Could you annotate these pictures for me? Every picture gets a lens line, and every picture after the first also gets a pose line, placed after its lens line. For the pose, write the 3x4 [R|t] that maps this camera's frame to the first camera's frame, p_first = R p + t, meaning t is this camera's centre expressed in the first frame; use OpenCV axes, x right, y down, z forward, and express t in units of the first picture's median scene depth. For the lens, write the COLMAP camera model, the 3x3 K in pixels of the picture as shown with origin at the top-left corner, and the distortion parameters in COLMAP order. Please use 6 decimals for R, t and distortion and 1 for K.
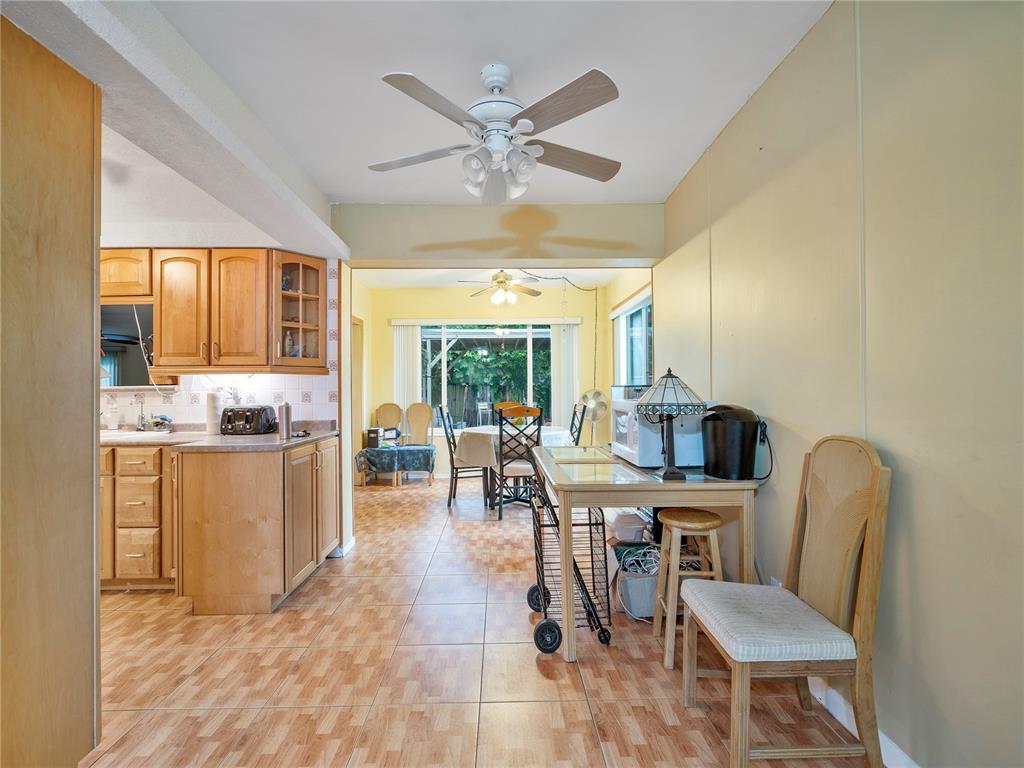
lens RADIAL K [[464.6, 0, 504.9], [0, 464.6, 378.4], [0, 0, 1]] dist [-0.025868, 0.010576]
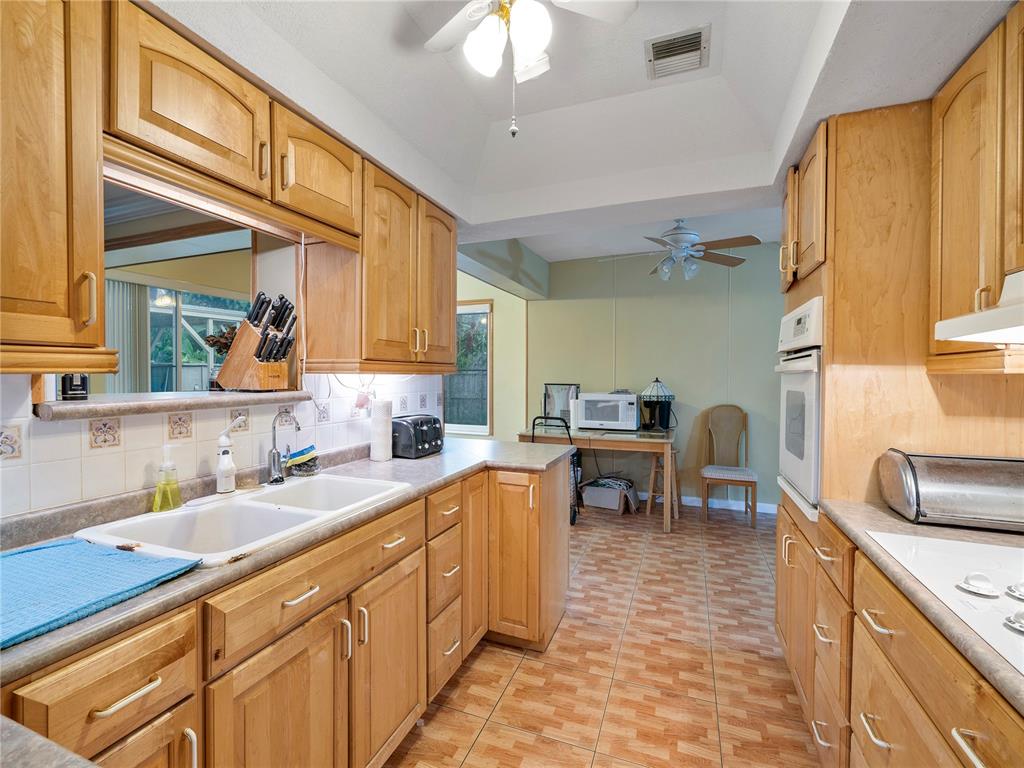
lens RADIAL K [[464.6, 0, 504.9], [0, 464.6, 378.4], [0, 0, 1]] dist [-0.025868, 0.010576]
pose [[0.383829, 0.002265, 0.923401, -1.654681], [-0.022073, 0.999734, 0.006723, -0.014323], [-0.923140, -0.022963, 0.383777, 0.803262]]
